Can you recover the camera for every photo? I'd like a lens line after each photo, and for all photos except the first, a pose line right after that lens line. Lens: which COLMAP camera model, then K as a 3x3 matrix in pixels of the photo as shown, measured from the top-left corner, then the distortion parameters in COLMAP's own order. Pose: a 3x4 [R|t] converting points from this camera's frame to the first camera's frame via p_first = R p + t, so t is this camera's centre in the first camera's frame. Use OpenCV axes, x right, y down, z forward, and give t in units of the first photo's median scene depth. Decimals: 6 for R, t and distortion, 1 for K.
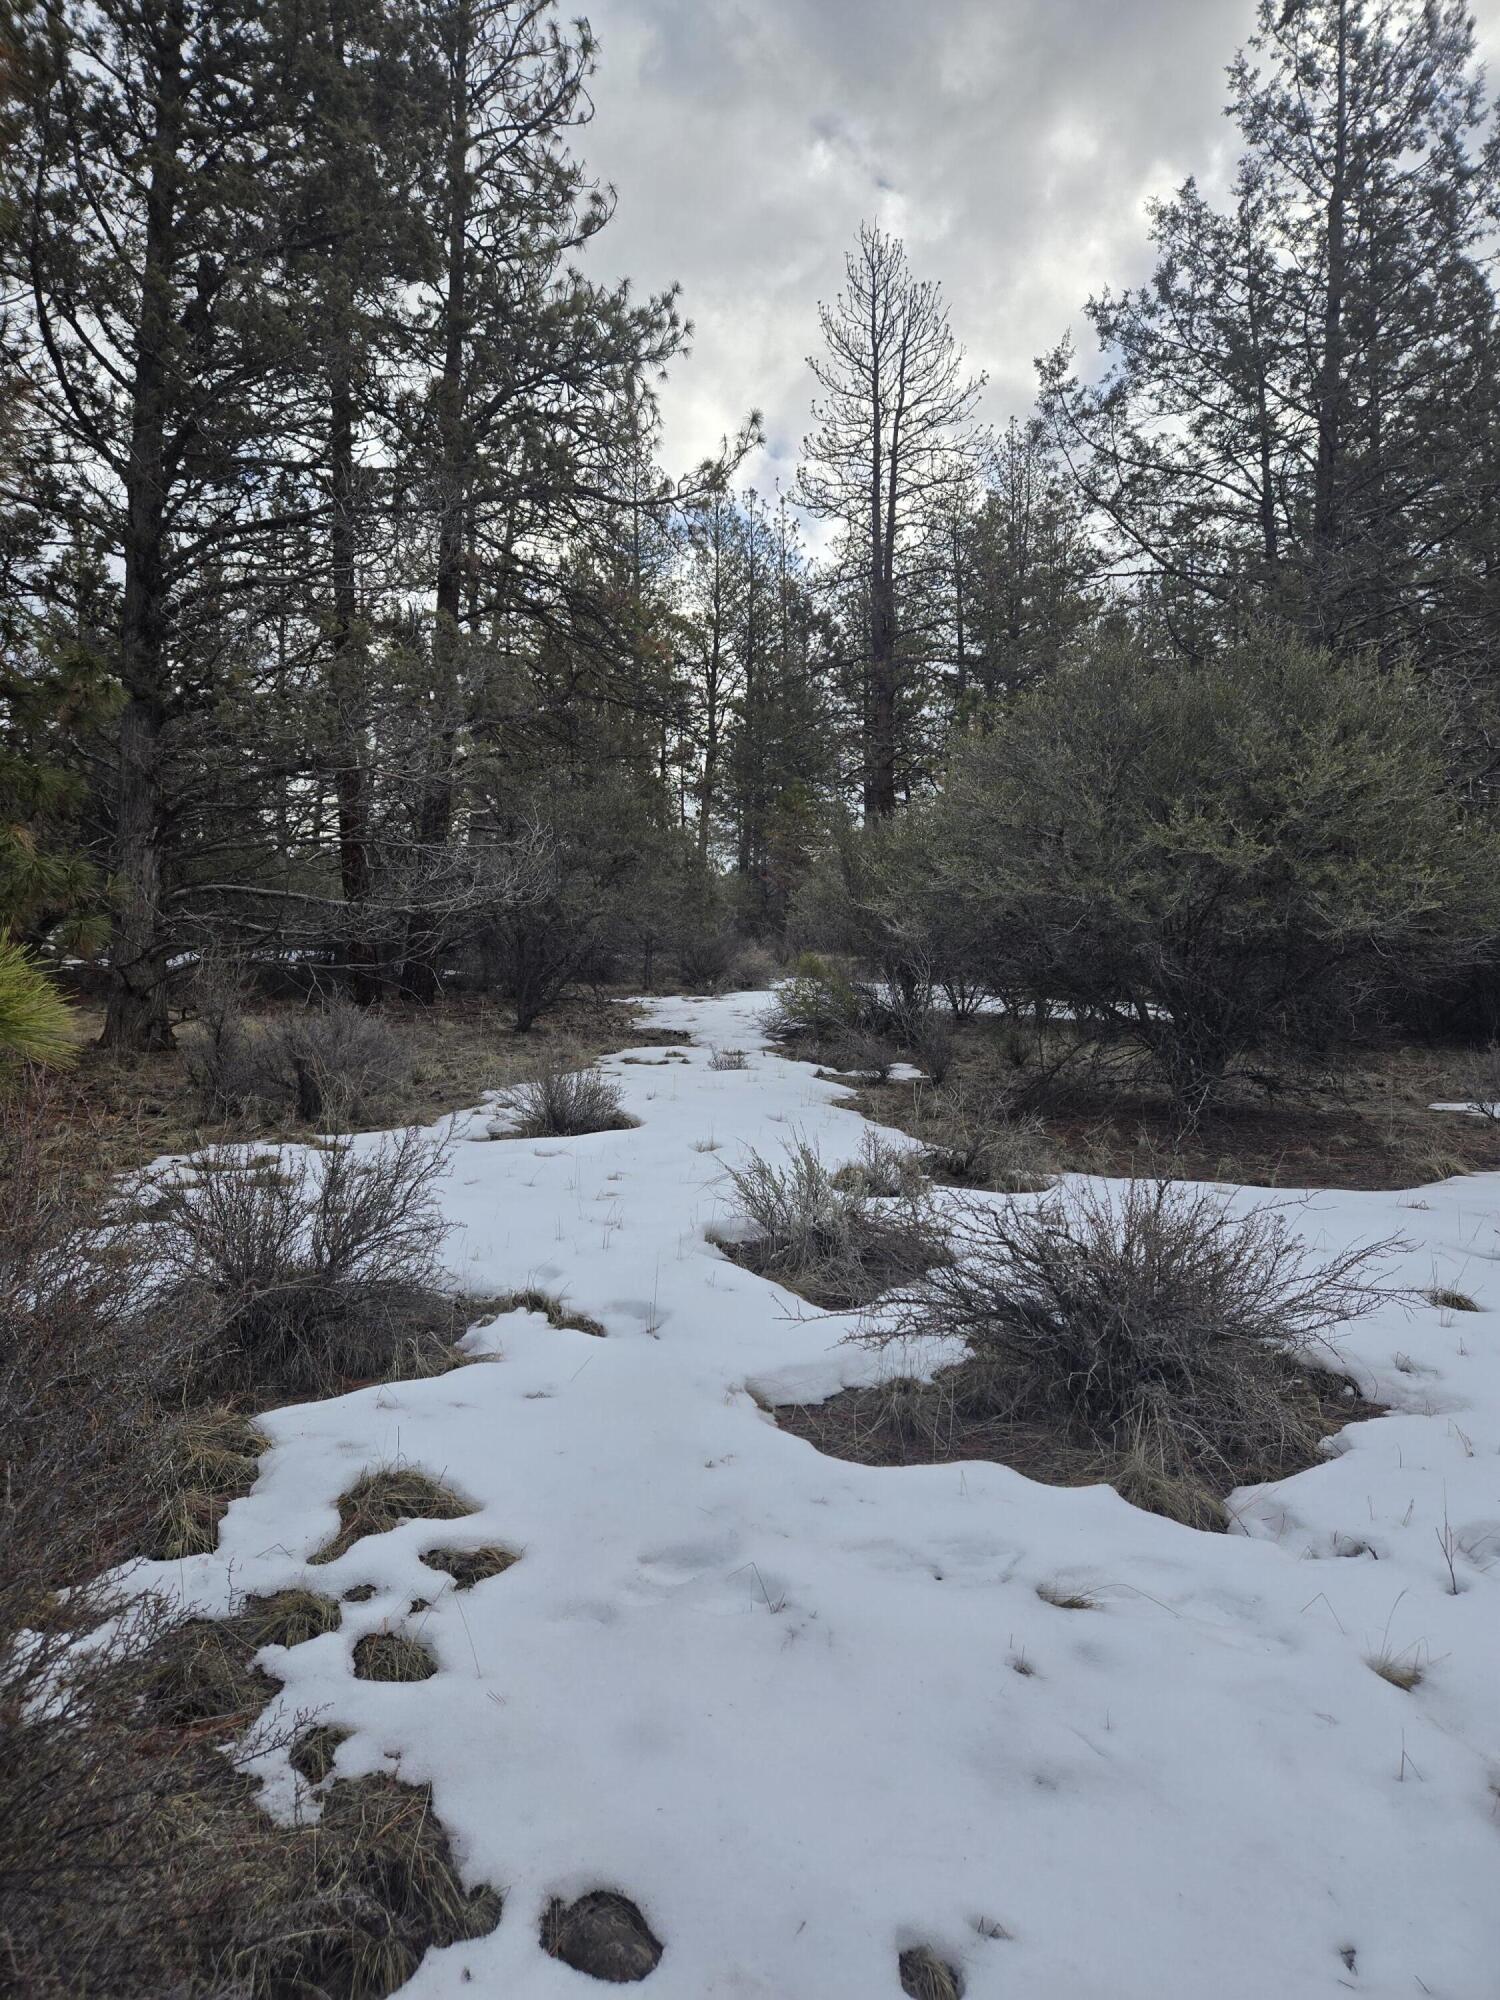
lens RADIAL K [[1304.0, 0, 810.6], [0, 1304.0, 1003.0], [0, 0, 1]] dist [0.080636, -0.054409]
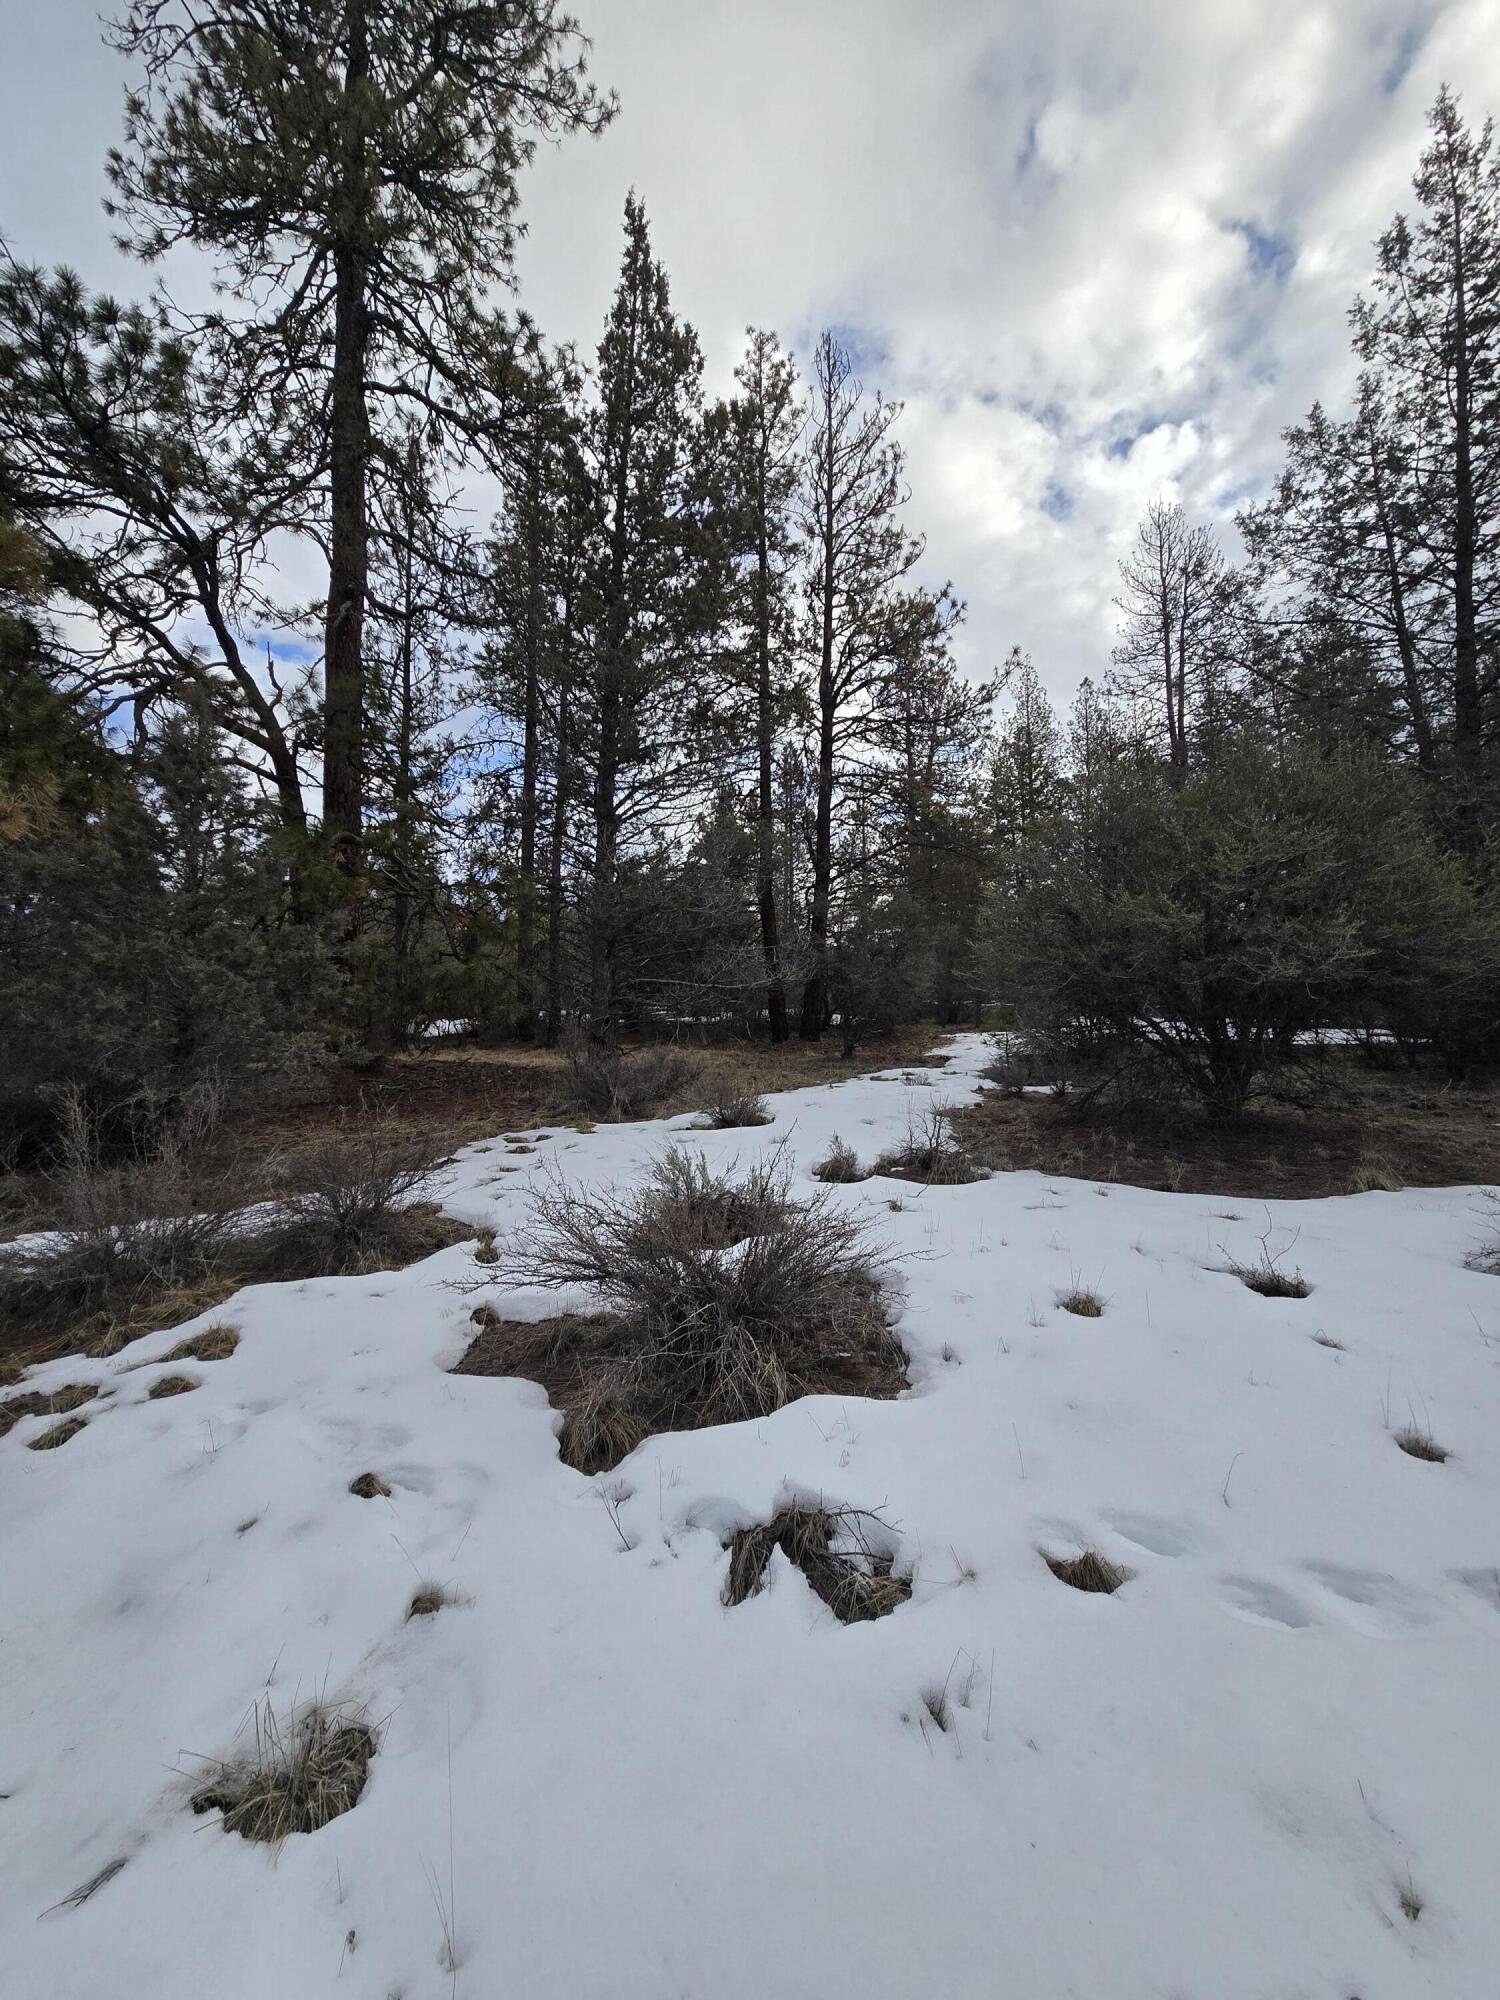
lens RADIAL K [[819.8, 0, 760.1], [0, 819.8, 1004.0], [0, 0, 1]] dist [0.002546, 0.001794]
pose [[0.892709, -0.032214, -0.449481, 0.105261], [0.014901, 0.999006, -0.042004, -0.002474], [0.450387, 0.030800, 0.892302, 0.039879]]
